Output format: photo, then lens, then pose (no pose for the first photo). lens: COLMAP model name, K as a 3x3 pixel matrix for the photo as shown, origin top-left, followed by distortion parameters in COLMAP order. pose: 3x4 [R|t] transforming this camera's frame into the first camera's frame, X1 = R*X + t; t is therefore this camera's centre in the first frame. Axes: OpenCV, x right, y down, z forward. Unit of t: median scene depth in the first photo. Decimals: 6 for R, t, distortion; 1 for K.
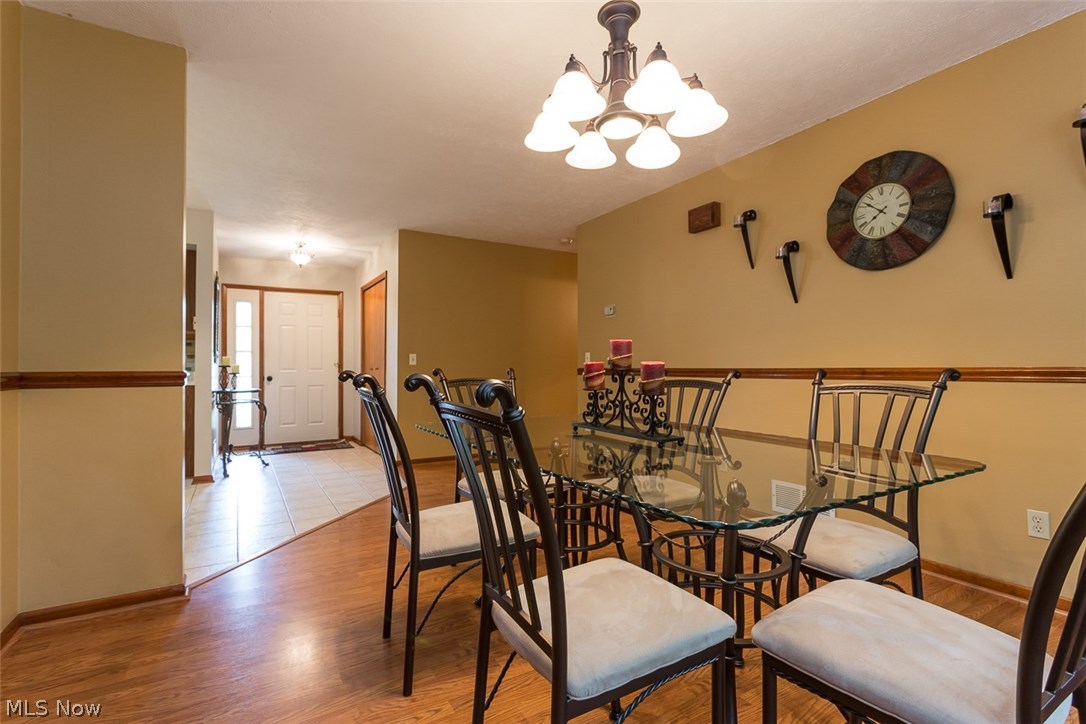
lens RADIAL K [[512.5, 0, 539.9], [0, 512.5, 361.9], [0, 0, 1]] dist [0.002506, 0.000641]
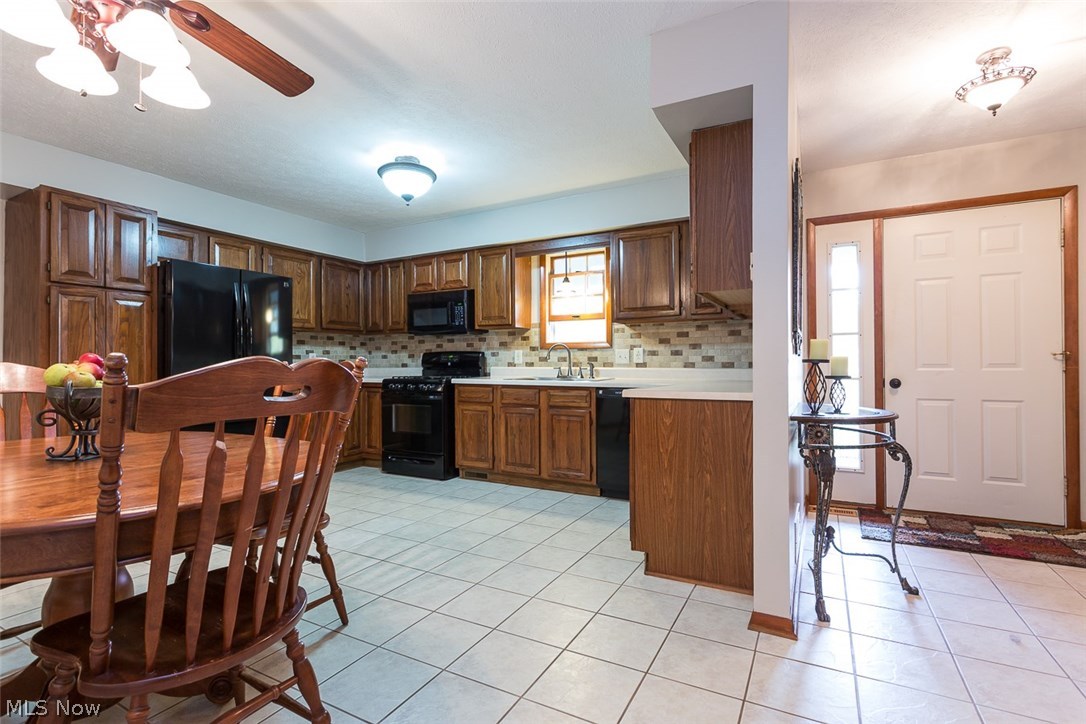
lens RADIAL K [[512.5, 0, 539.9], [0, 512.5, 361.9], [0, 0, 1]] dist [0.002506, 0.000641]
pose [[0.509738, -0.002863, -0.860325, -0.293727], [0.013314, 0.999901, 0.004561, 0.003569], [0.860227, -0.013779, 0.509726, 0.471382]]
